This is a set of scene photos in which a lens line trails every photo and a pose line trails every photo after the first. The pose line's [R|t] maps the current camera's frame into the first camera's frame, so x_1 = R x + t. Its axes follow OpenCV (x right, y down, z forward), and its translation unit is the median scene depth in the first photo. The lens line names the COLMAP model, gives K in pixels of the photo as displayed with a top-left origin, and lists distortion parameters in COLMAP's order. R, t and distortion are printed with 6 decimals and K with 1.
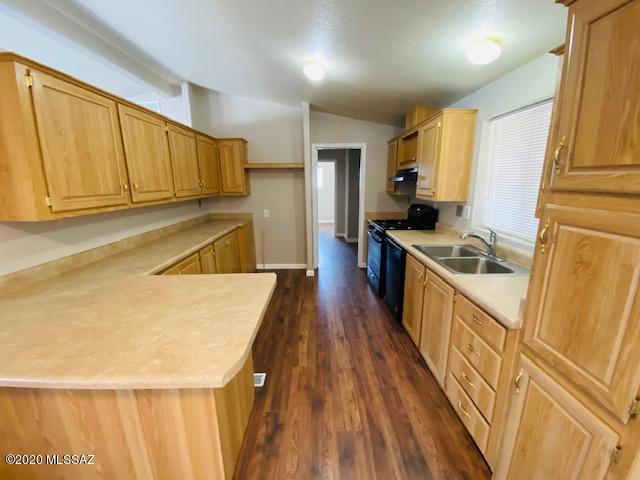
lens RADIAL K [[262.6, 0, 320.0], [0, 262.6, 240.0], [0, 0, 1]] dist [0.029245, -0.024249]
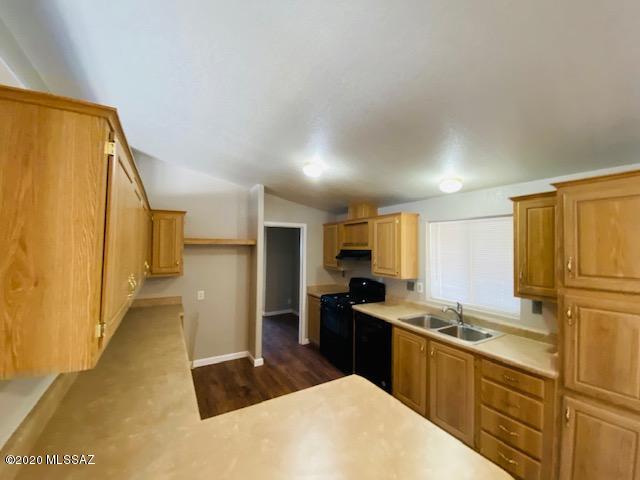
lens RADIAL K [[262.6, 0, 320.0], [0, 262.6, 240.0], [0, 0, 1]] dist [0.029245, -0.024249]
pose [[0.864026, 0.030586, 0.502517, -0.598204], [0.090843, 0.972297, -0.215375, -0.112952], [-0.495183, 0.231740, 0.837312, 0.129481]]
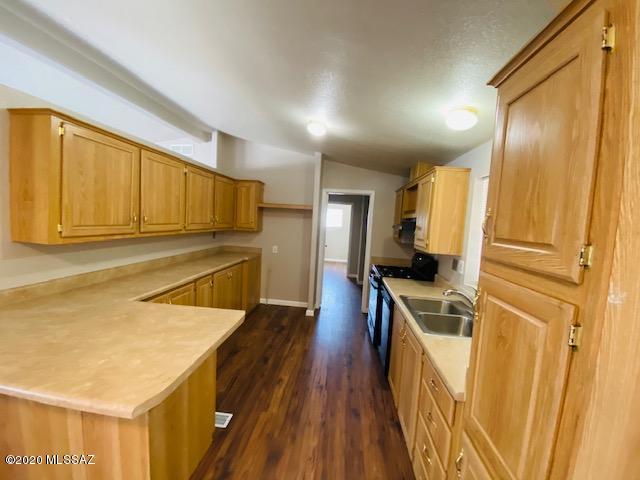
lens RADIAL K [[262.6, 0, 320.0], [0, 262.6, 240.0], [0, 0, 1]] dist [0.029245, -0.024249]
pose [[0.991188, 0.078443, -0.106738, 0.159906], [-0.092692, 0.986384, -0.135851, -0.027424], [0.094628, 0.144548, 0.984963, -0.025615]]
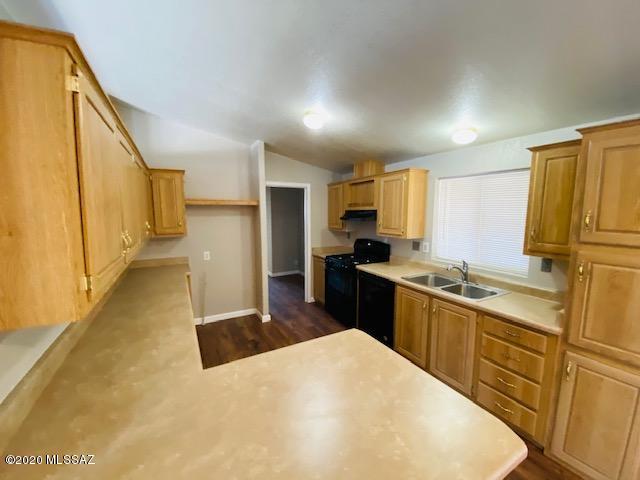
lens RADIAL K [[262.6, 0, 320.0], [0, 262.6, 240.0], [0, 0, 1]] dist [0.029245, -0.024249]
pose [[0.878248, -0.043333, 0.476238, -0.562764], [0.093502, 0.992224, -0.082148, -0.095588], [-0.468975, 0.116675, 0.875471, 0.150681]]
